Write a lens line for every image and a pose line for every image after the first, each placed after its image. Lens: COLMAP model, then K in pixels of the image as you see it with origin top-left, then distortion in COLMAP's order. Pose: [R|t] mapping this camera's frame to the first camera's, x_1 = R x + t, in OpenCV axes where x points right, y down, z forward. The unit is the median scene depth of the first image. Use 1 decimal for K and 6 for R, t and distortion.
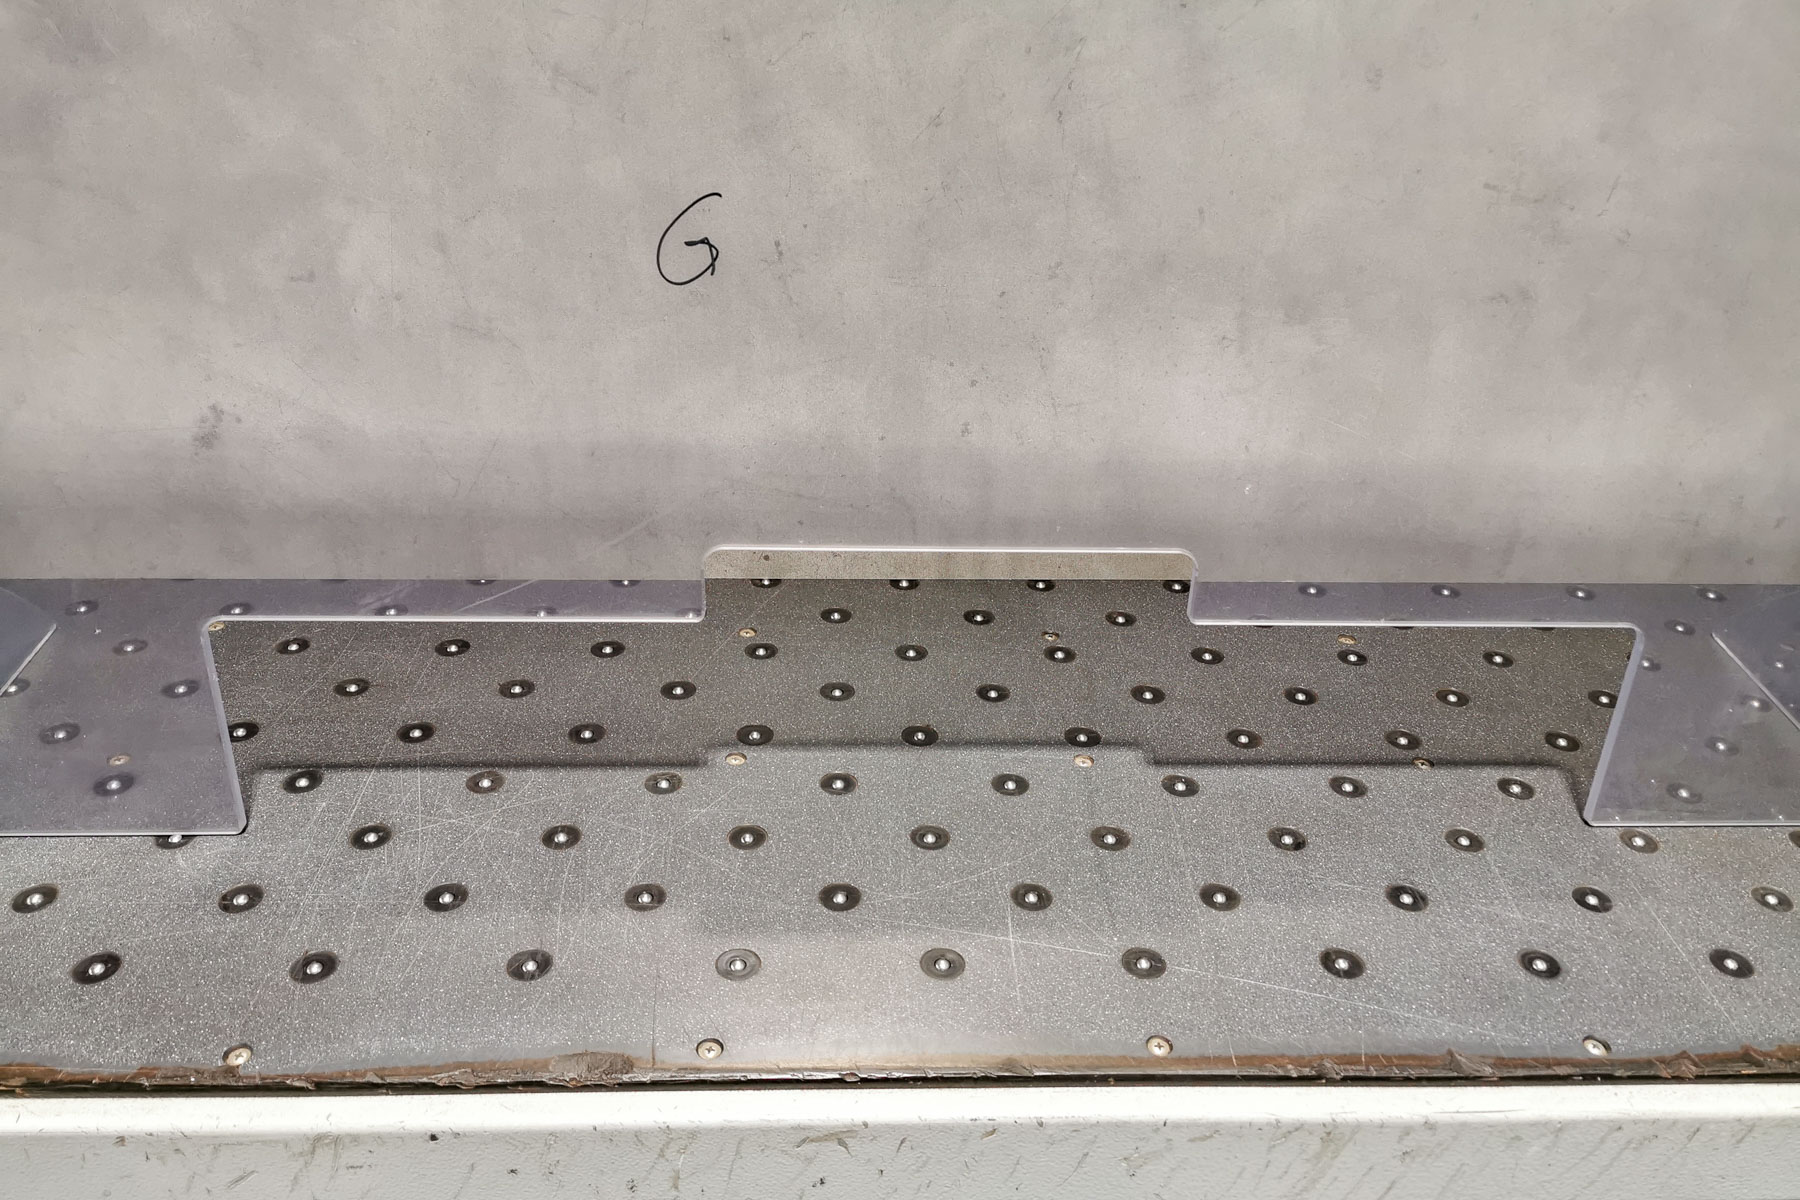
lens RADIAL K [[1339.0, 0, 903.5], [0, 1339.0, 630.2], [0, 0, 1]] dist [0.068511, -0.089262]
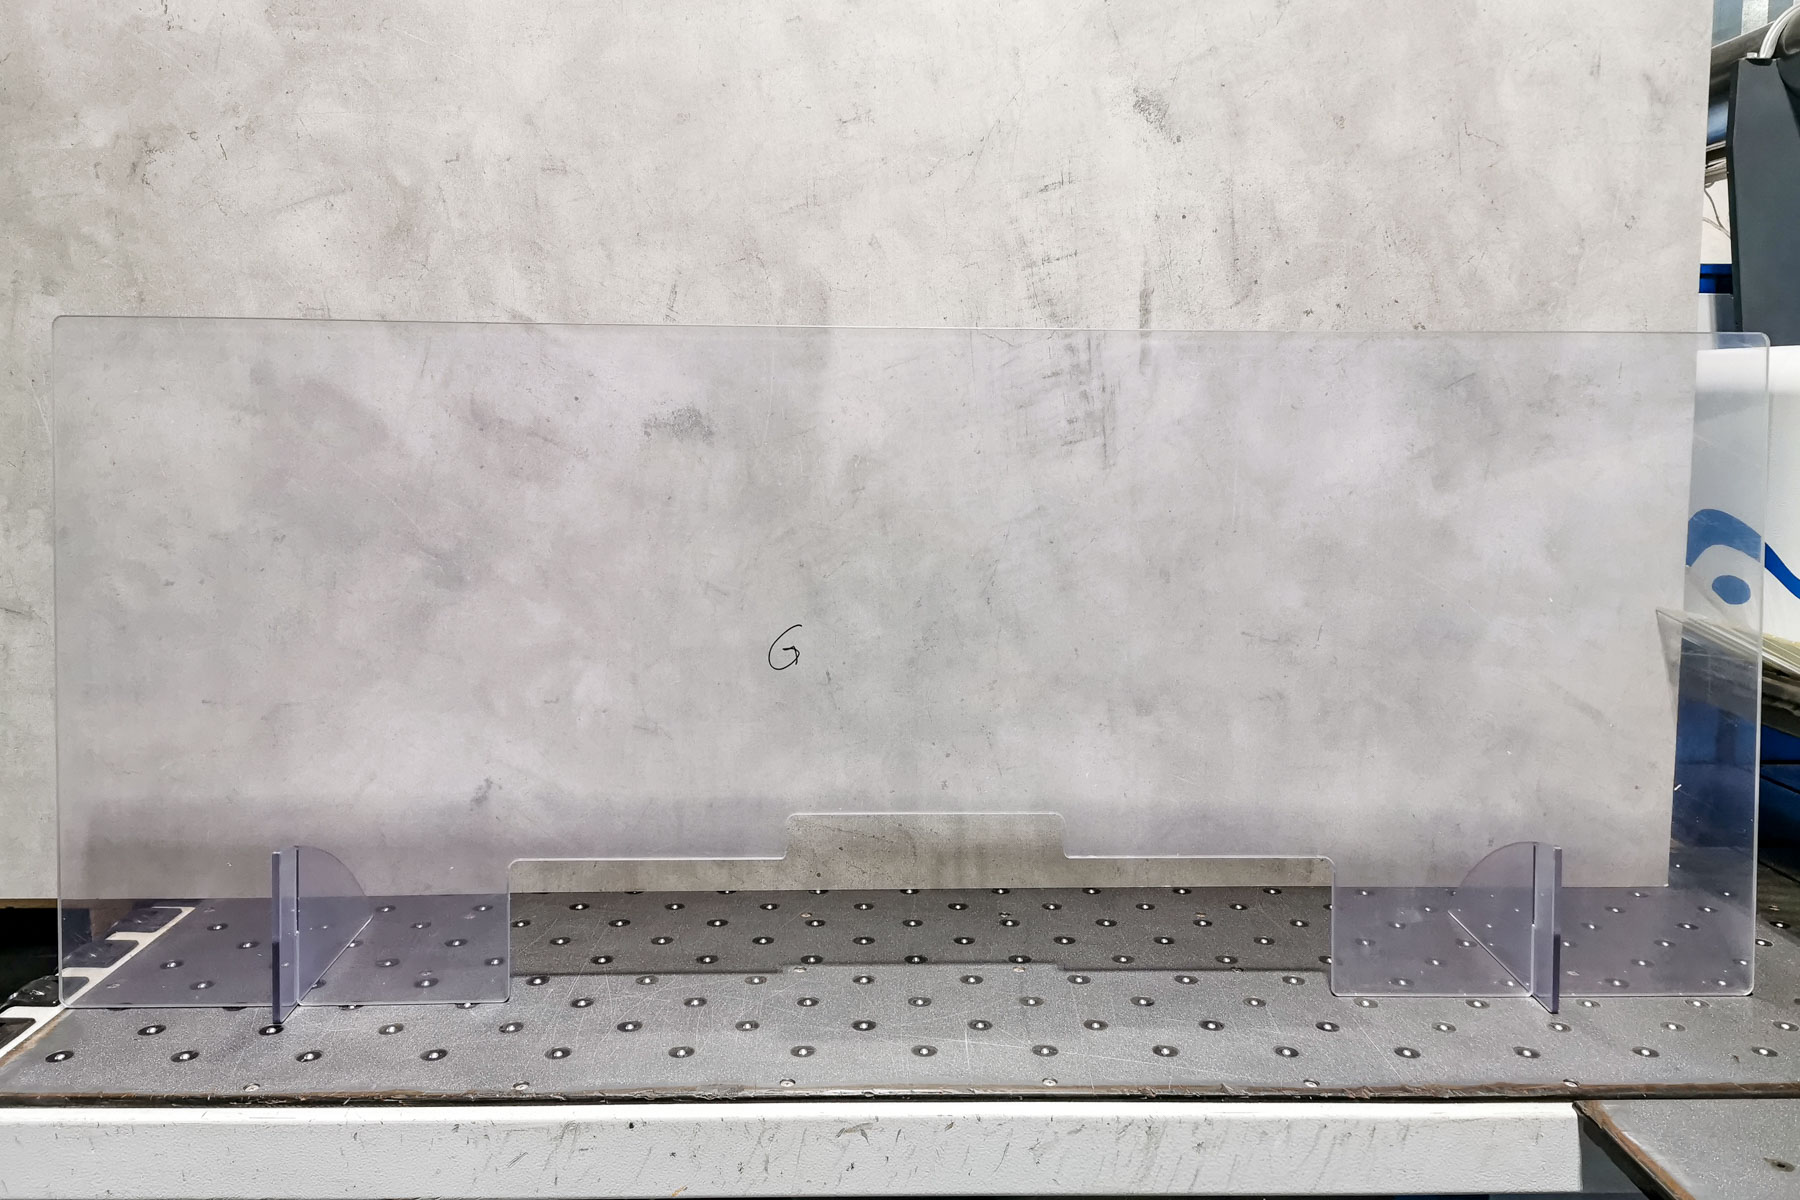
lens RADIAL K [[1339.0, 0, 903.5], [0, 1339.0, 630.2], [0, 0, 1]] dist [0.068511, -0.089262]
pose [[0.999226, -0.028912, -0.026685, 0.052588], [0.016389, 0.922448, -0.385772, 0.342330], [0.035769, 0.385036, 0.922208, -0.627915]]
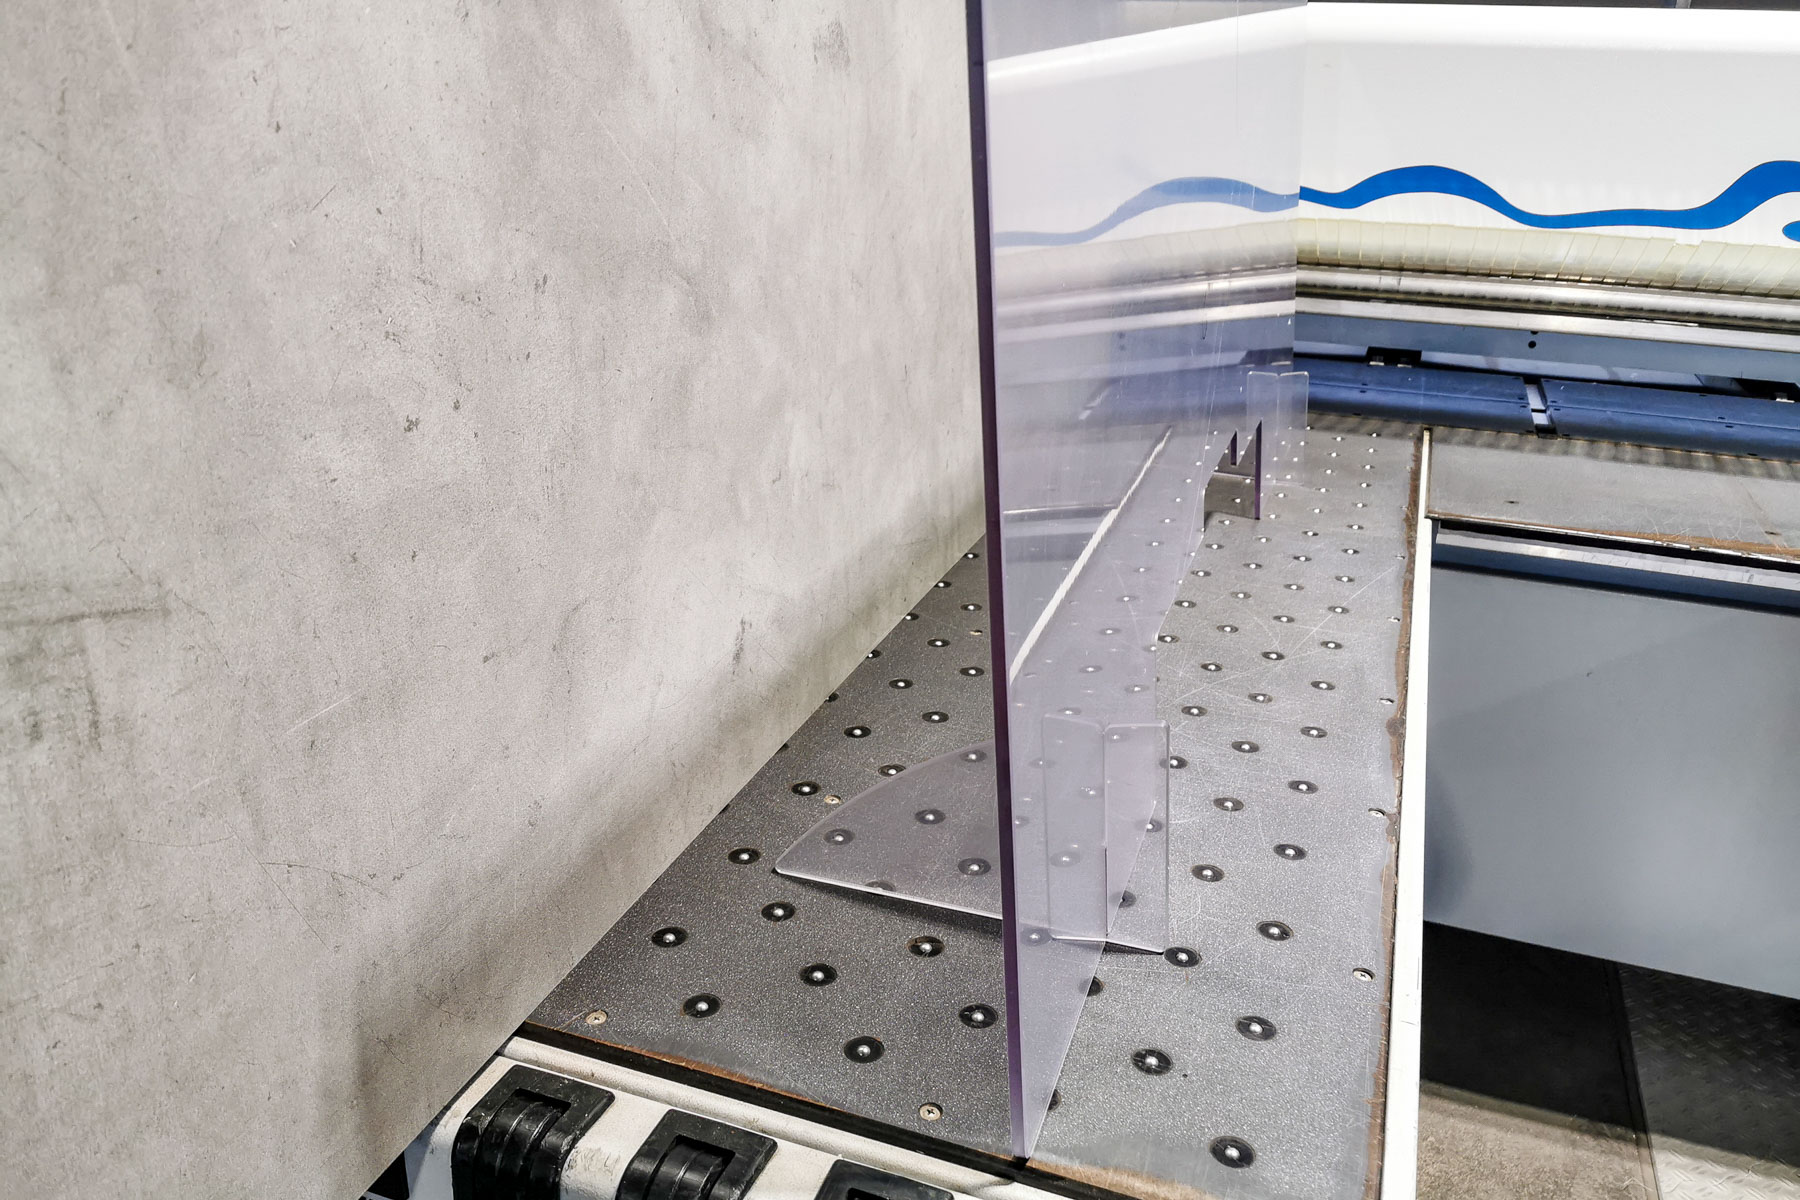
lens RADIAL K [[1391.3, 0, 824.4], [0, 1391.3, 601.5], [0, 0, 1]] dist [0.056529, -0.096598]
pose [[0.385241, -0.350188, 0.853790, -1.577541], [0.450254, 0.878929, 0.157339, -0.356787], [-0.805519, 0.323810, 0.496273, 0.430762]]
